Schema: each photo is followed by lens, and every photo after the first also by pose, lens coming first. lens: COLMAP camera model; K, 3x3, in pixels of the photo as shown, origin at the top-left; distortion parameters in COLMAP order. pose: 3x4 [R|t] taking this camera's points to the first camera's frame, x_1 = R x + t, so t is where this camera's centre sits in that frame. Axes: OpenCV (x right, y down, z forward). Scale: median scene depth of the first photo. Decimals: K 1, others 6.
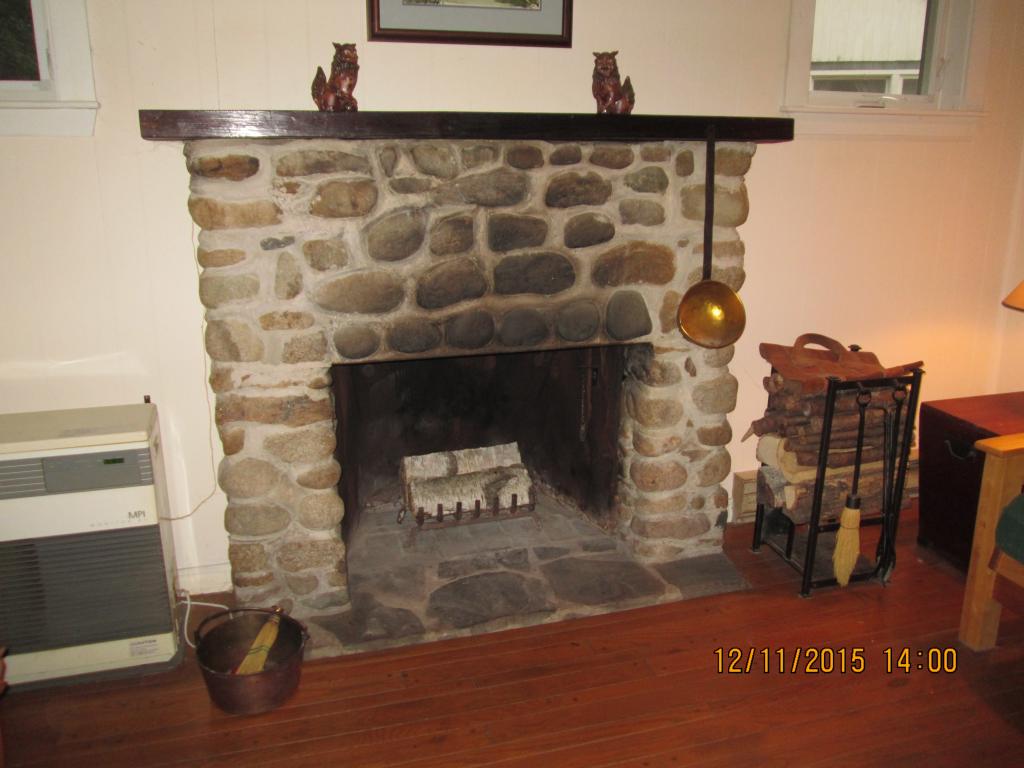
lens RADIAL K [[842.0, 0, 512.0], [0, 842.0, 383.4], [0, 0, 1]] dist [-0.044178, 0.013871]
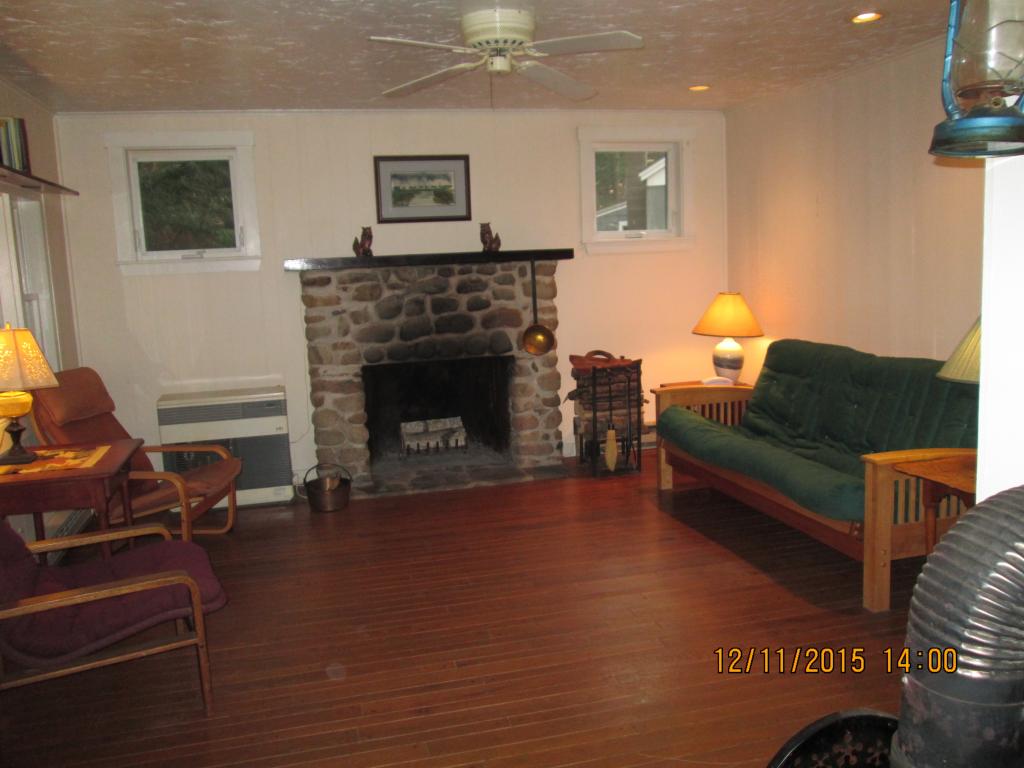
lens RADIAL K [[842.0, 0, 511.0], [0, 842.0, 384.9], [0, 0, 1]] dist [-0.044178, 0.013871]
pose [[0.998534, -0.030754, -0.044554, 0.265379], [0.025819, 0.993883, -0.107381, 0.265183], [0.047583, 0.106073, 0.993219, -1.144230]]
